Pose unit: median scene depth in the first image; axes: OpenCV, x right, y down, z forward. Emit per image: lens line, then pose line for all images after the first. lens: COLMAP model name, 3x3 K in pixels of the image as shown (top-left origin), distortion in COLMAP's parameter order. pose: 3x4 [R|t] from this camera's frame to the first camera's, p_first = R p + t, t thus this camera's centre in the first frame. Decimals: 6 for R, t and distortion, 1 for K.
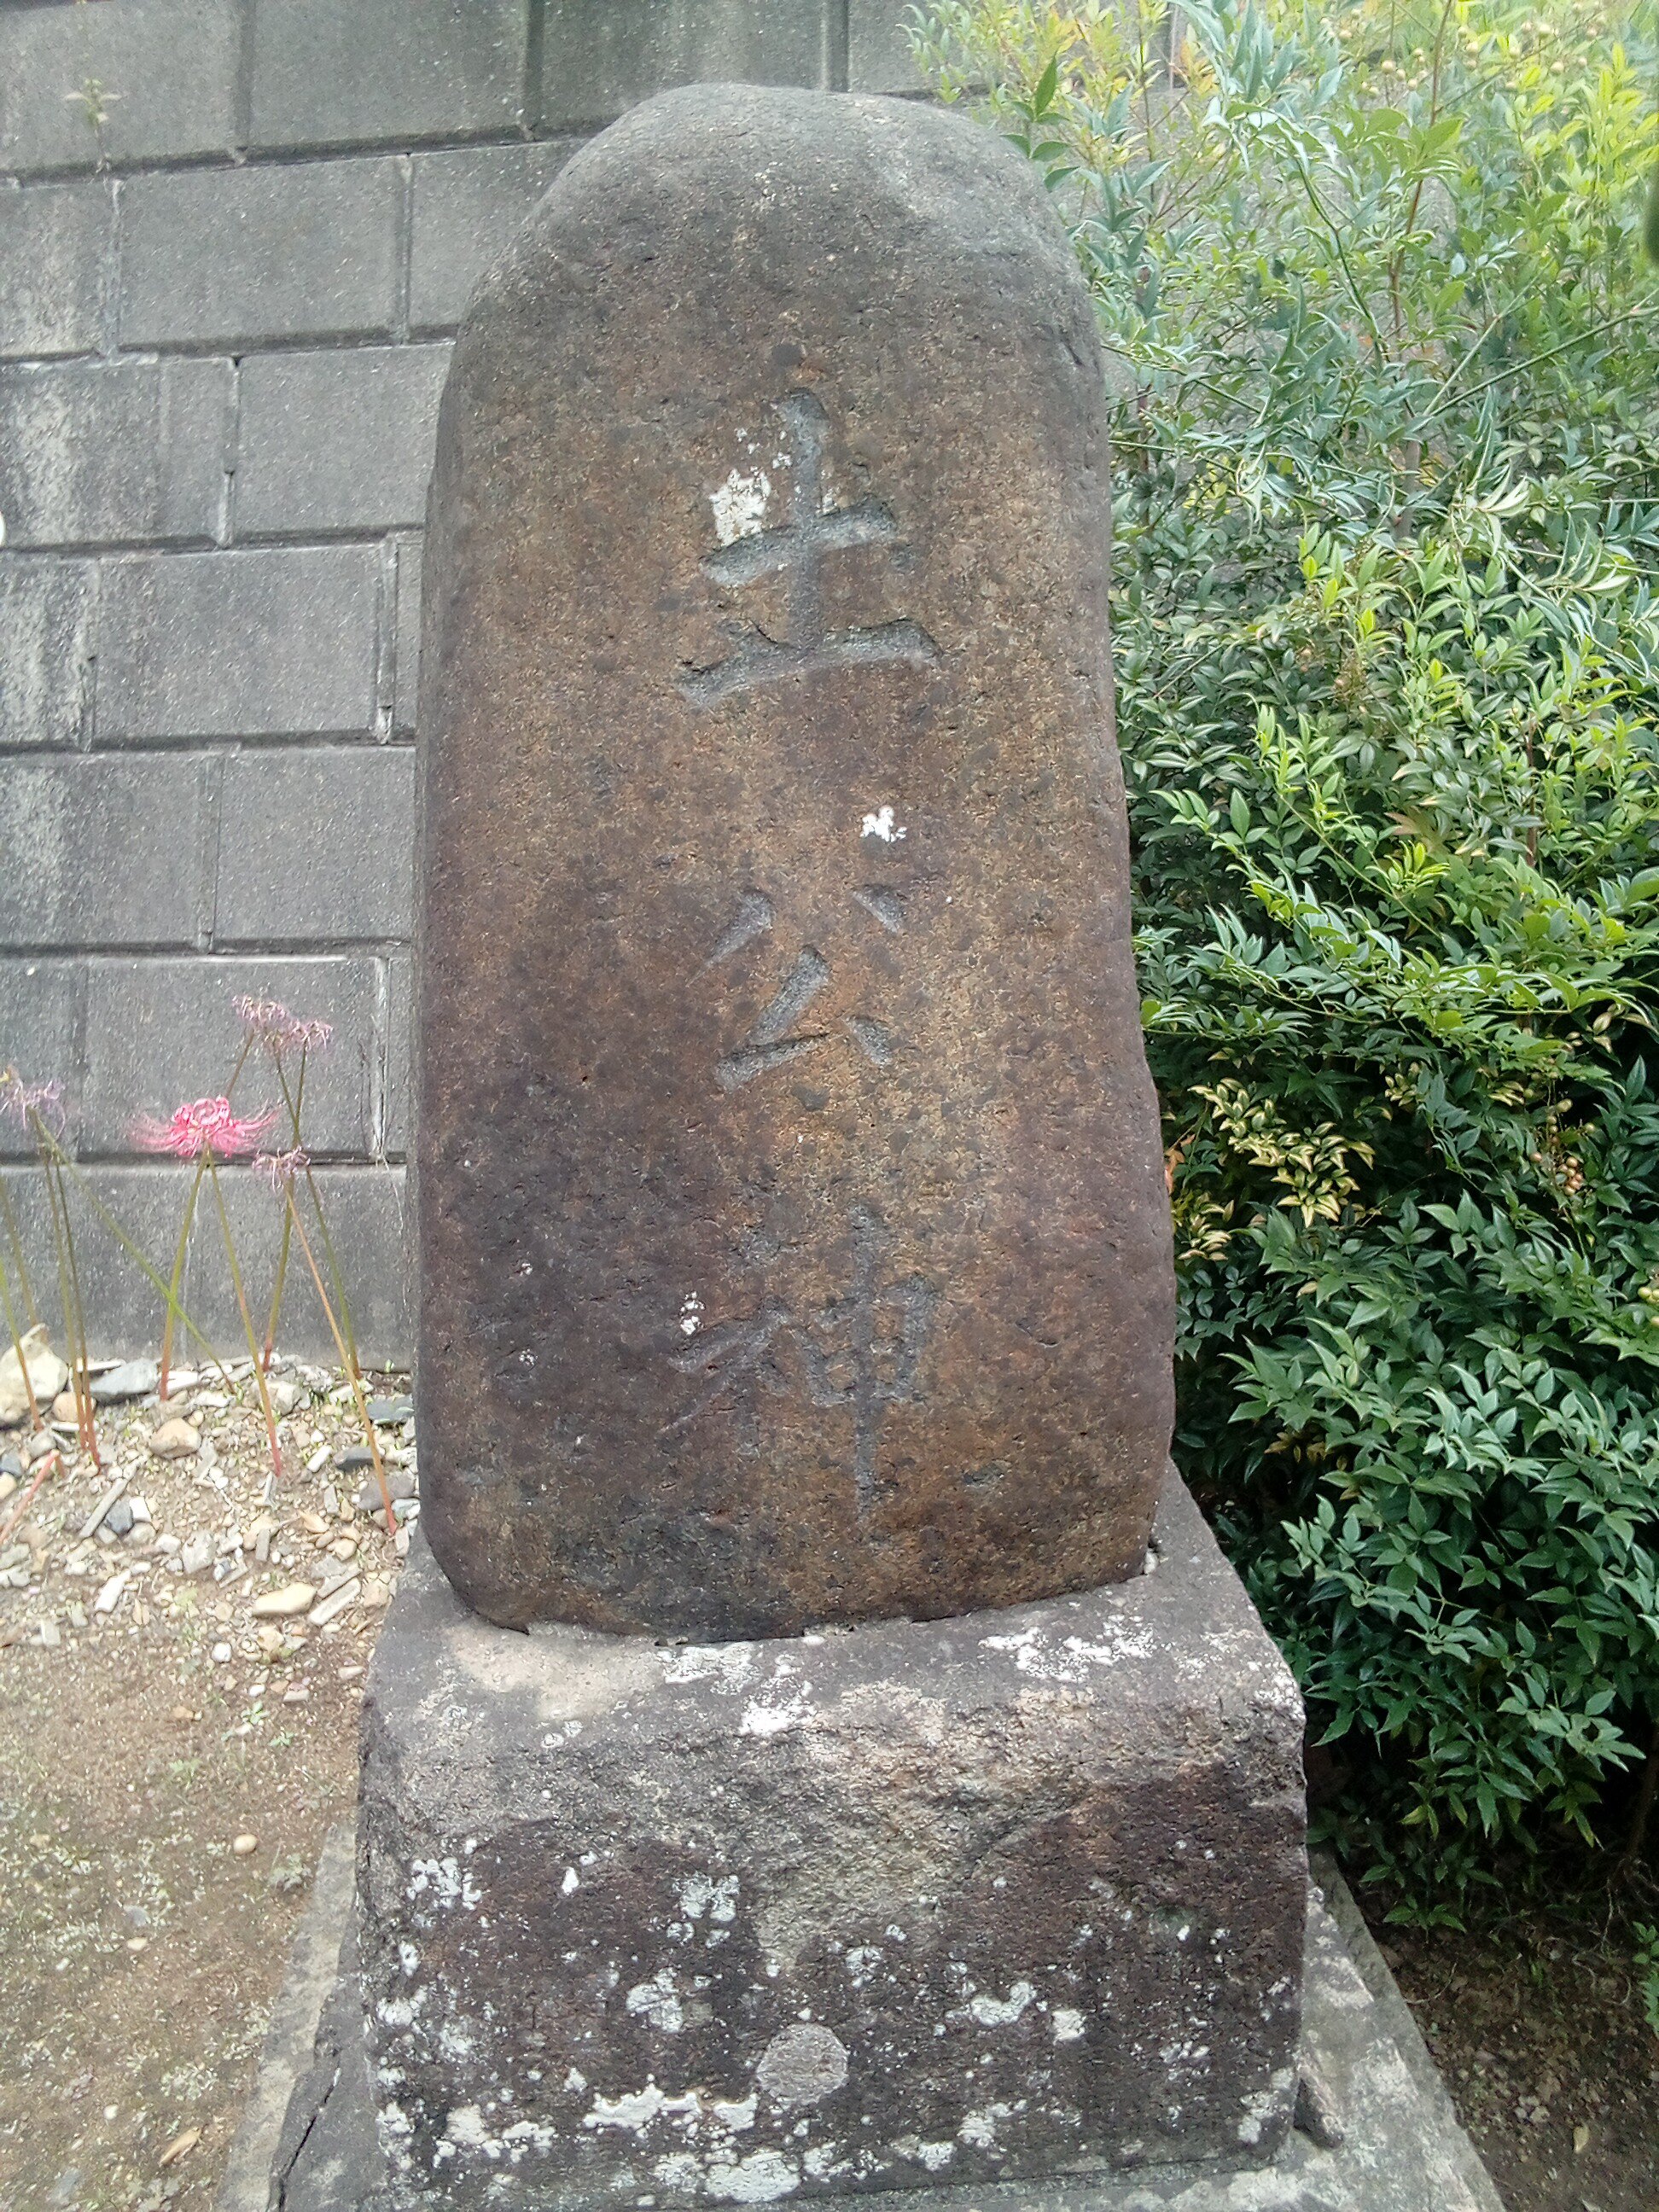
lens RADIAL K [[1831.1, 0, 823.3], [0, 1831.1, 1117.6], [0, 0, 1]] dist [0.077512, -0.111000]
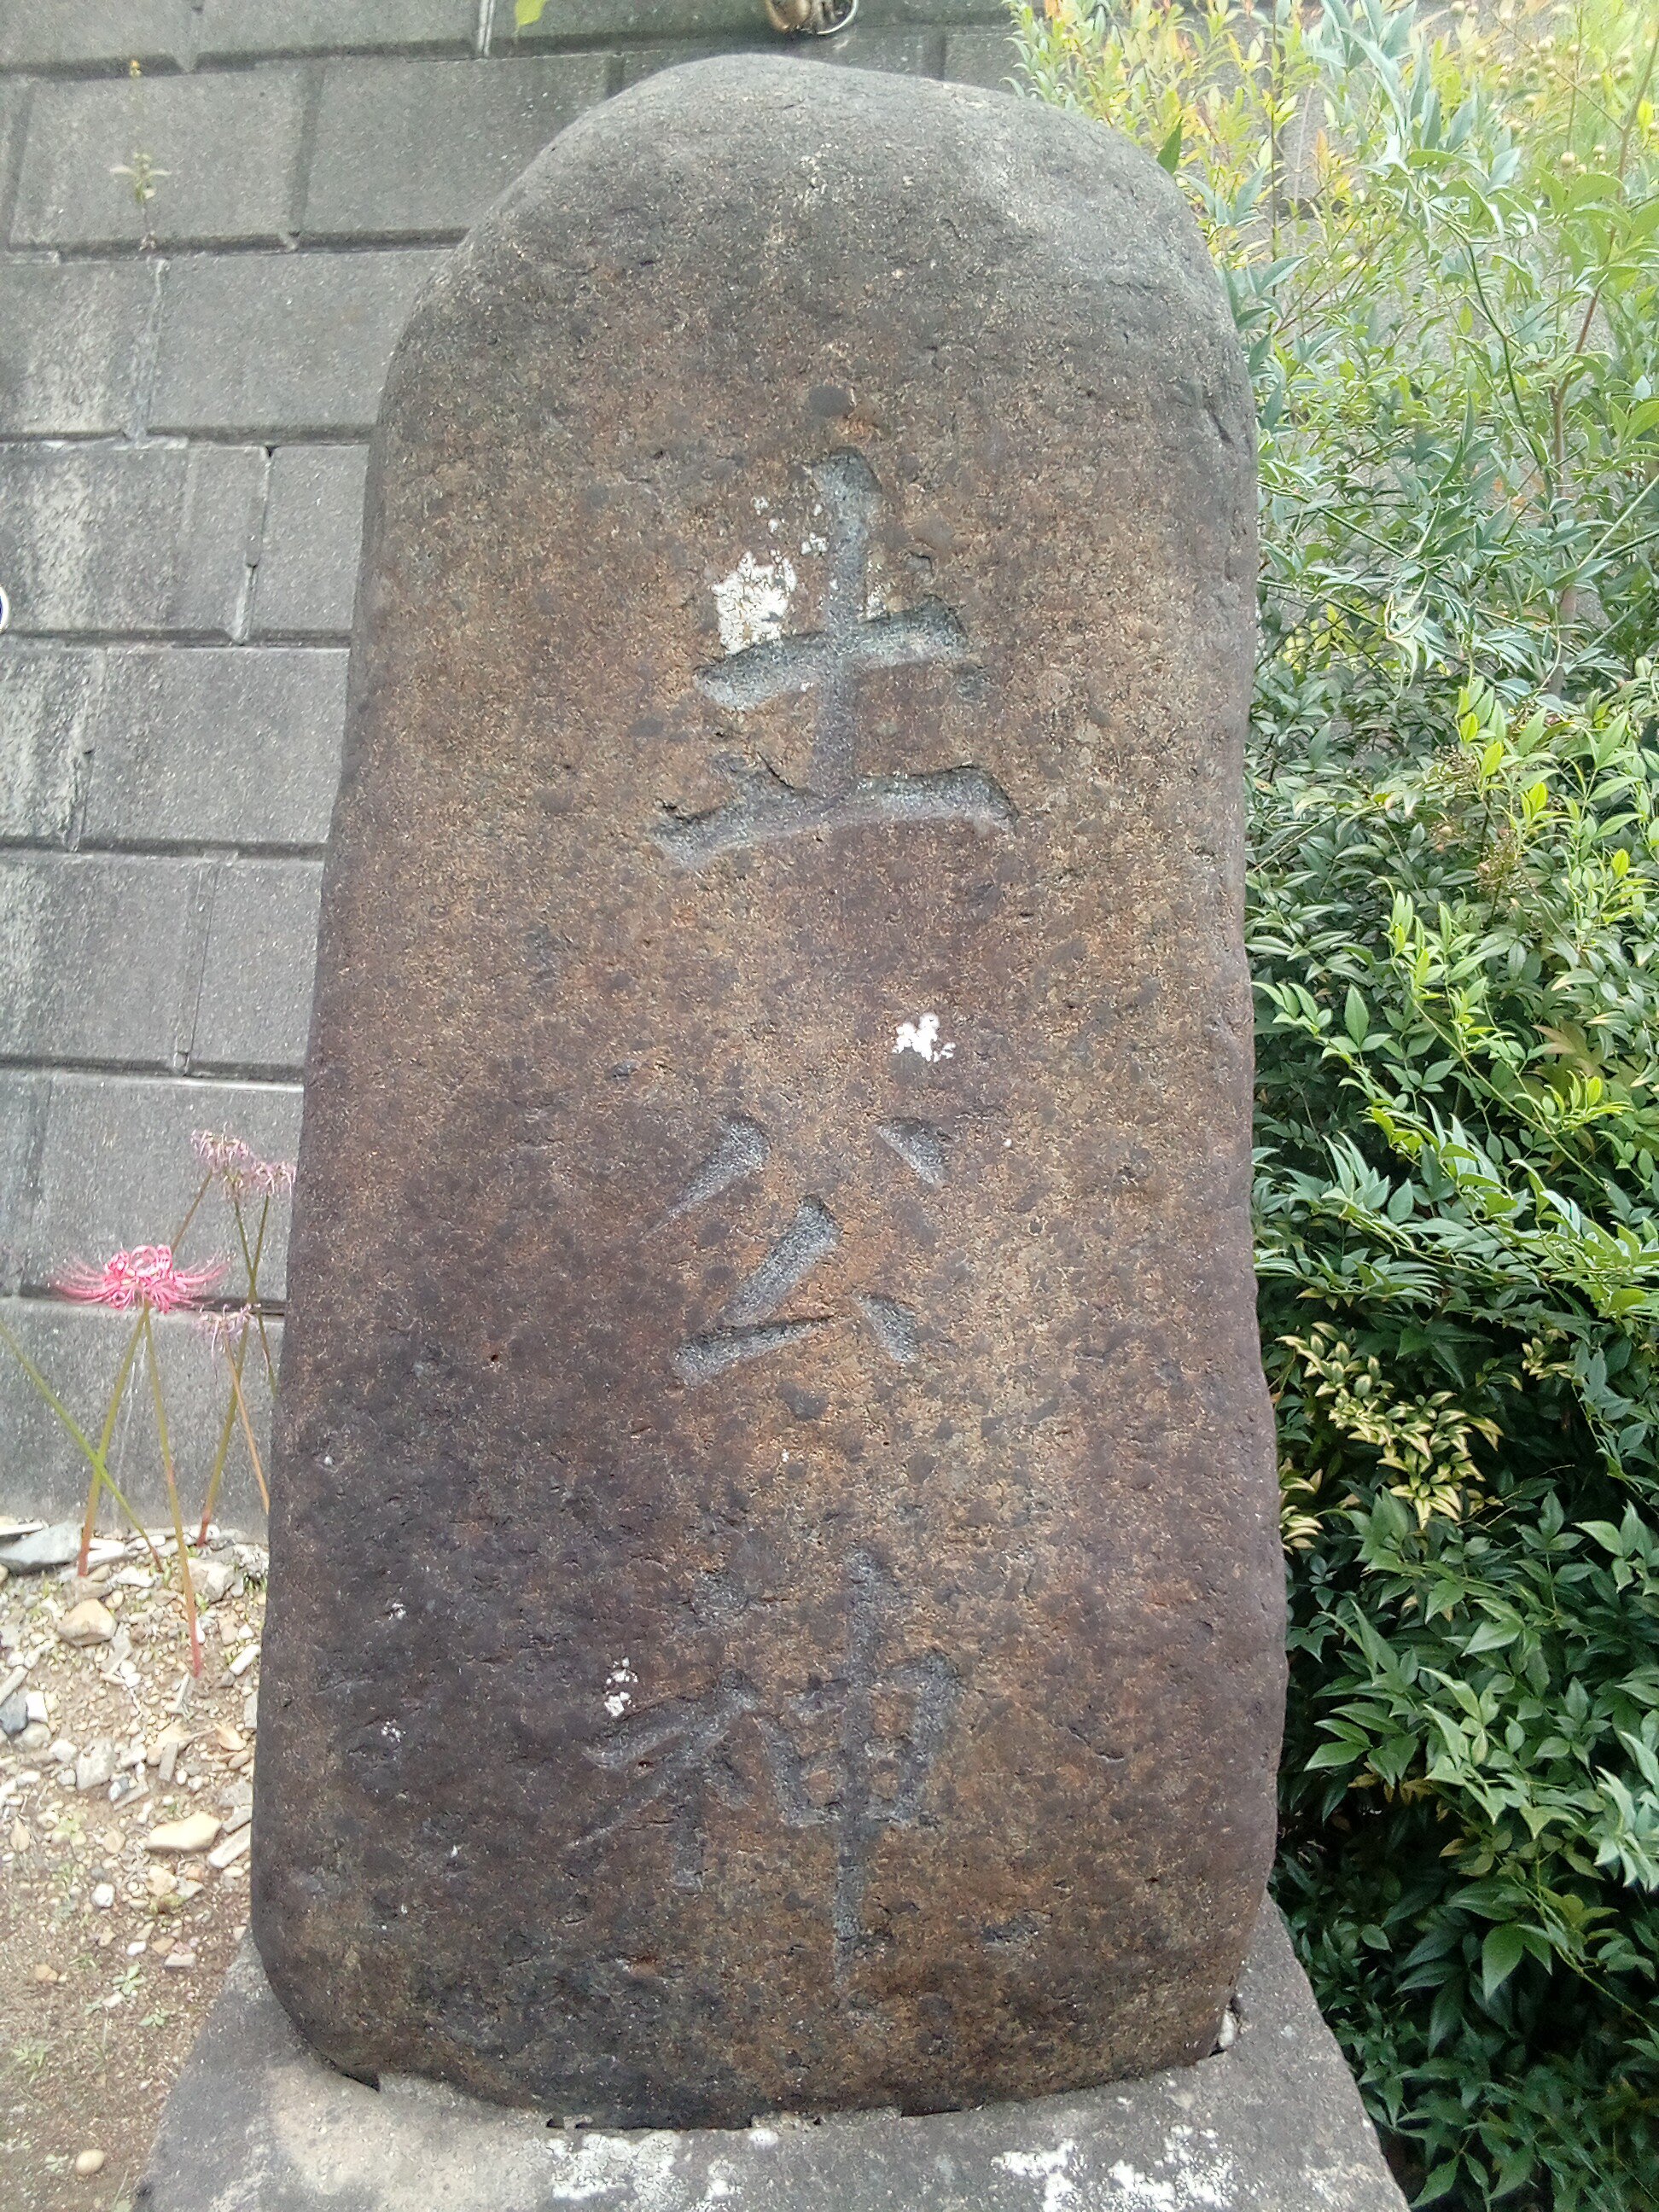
lens RADIAL K [[1831.1, 0, 823.3], [0, 1831.1, 1117.6], [0, 0, 1]] dist [0.077512, -0.111000]
pose [[0.997931, 0.061235, -0.019576, 0.007923], [-0.062429, 0.995753, -0.067664, -0.068578], [0.015350, 0.068746, 0.997516, 0.244650]]
